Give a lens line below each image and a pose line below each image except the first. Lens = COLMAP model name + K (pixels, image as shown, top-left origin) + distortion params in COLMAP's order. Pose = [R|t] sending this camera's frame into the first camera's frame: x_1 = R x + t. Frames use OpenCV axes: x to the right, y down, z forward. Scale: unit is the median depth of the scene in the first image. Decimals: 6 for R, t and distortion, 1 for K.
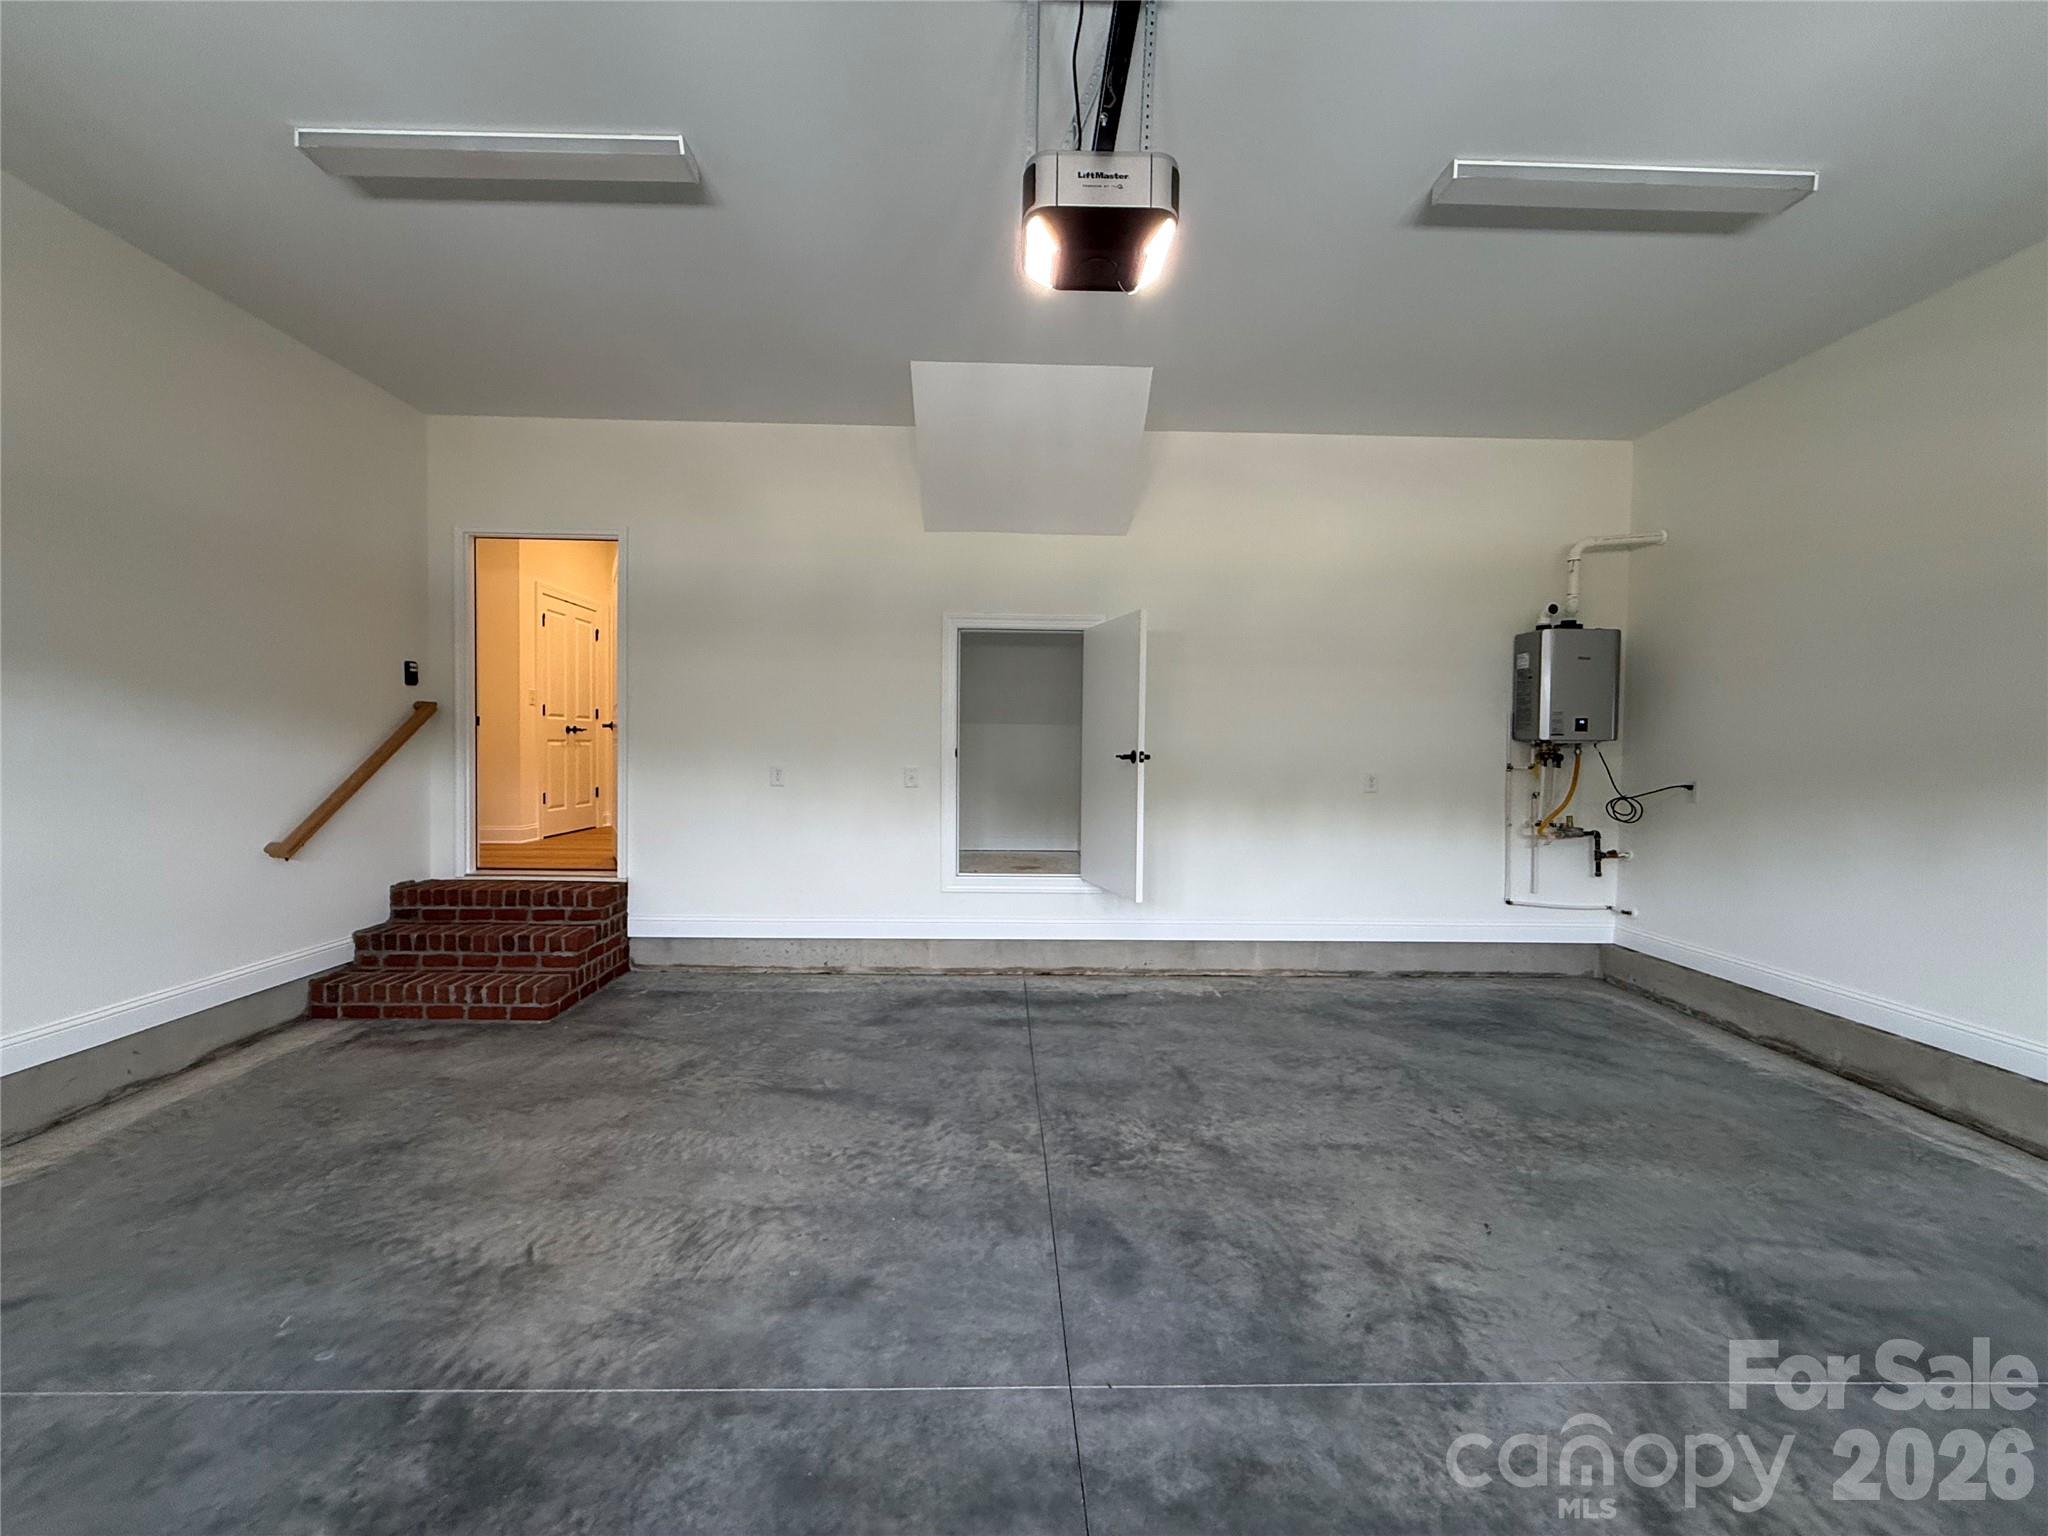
lens RADIAL K [[813.6, 0, 1018.2], [0, 813.6, 760.4], [0, 0, 1]] dist [-0.001133, -0.000133]
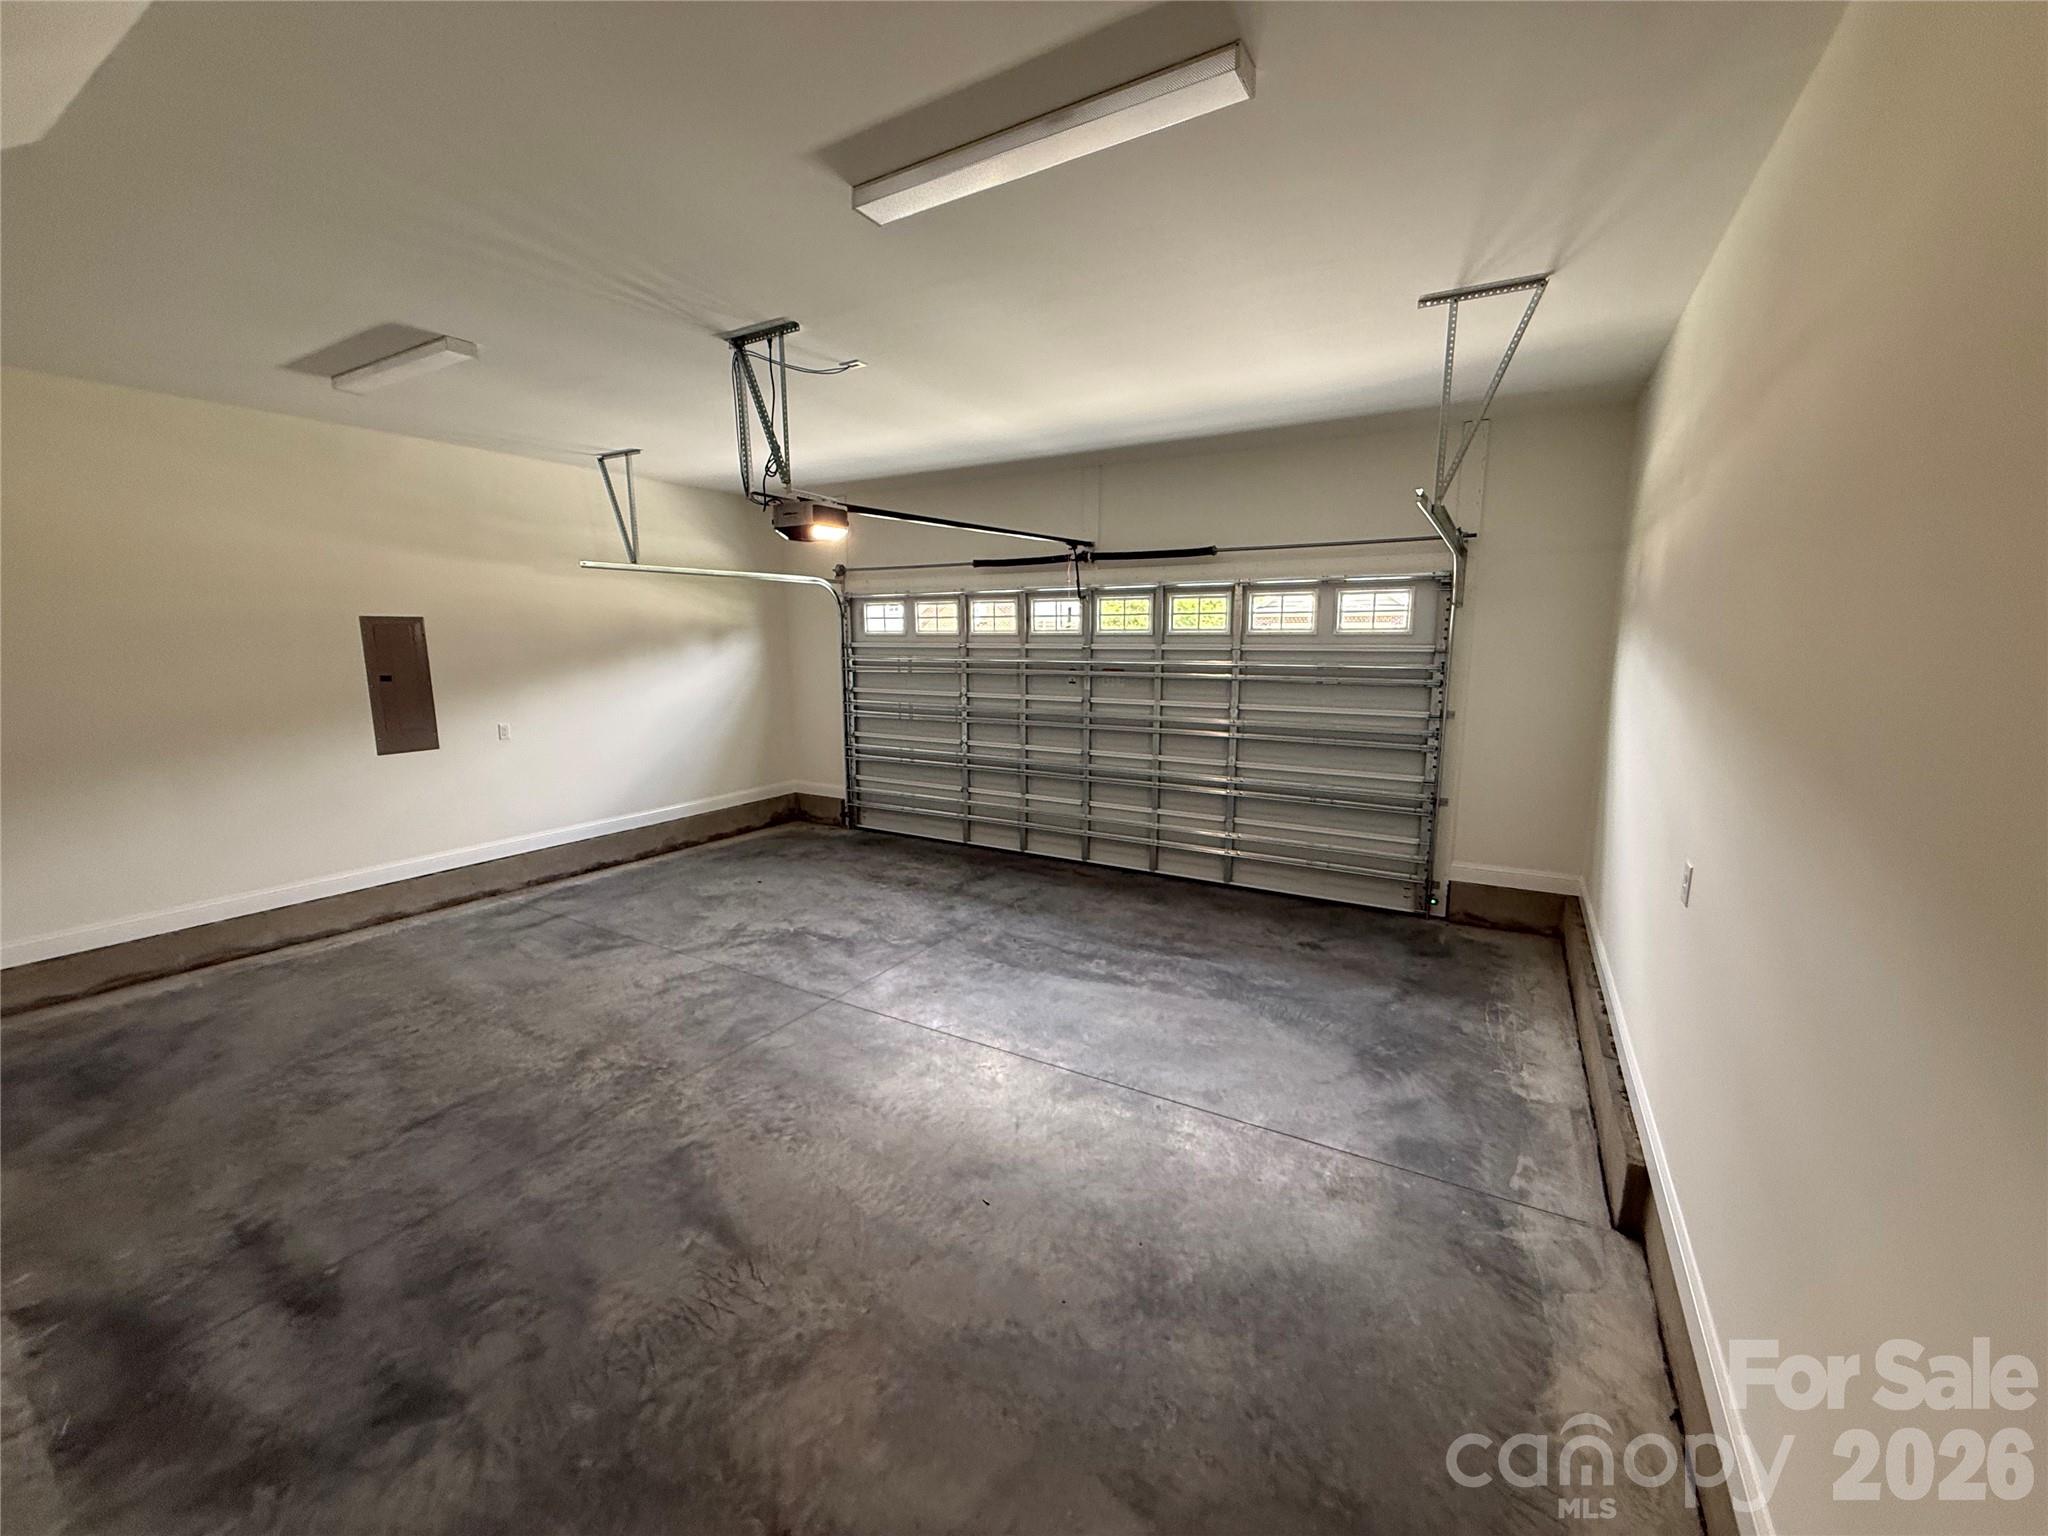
lens RADIAL K [[813.6, 0, 1022.3], [0, 813.6, 768.9], [0, 0, 1]] dist [-0.001133, -0.000133]
pose [[-0.848008, -0.095423, 0.521323, -0.916603], [0.002937, 0.982796, 0.184669, -0.204726], [-0.529976, 0.158132, -0.833139, 1.481165]]
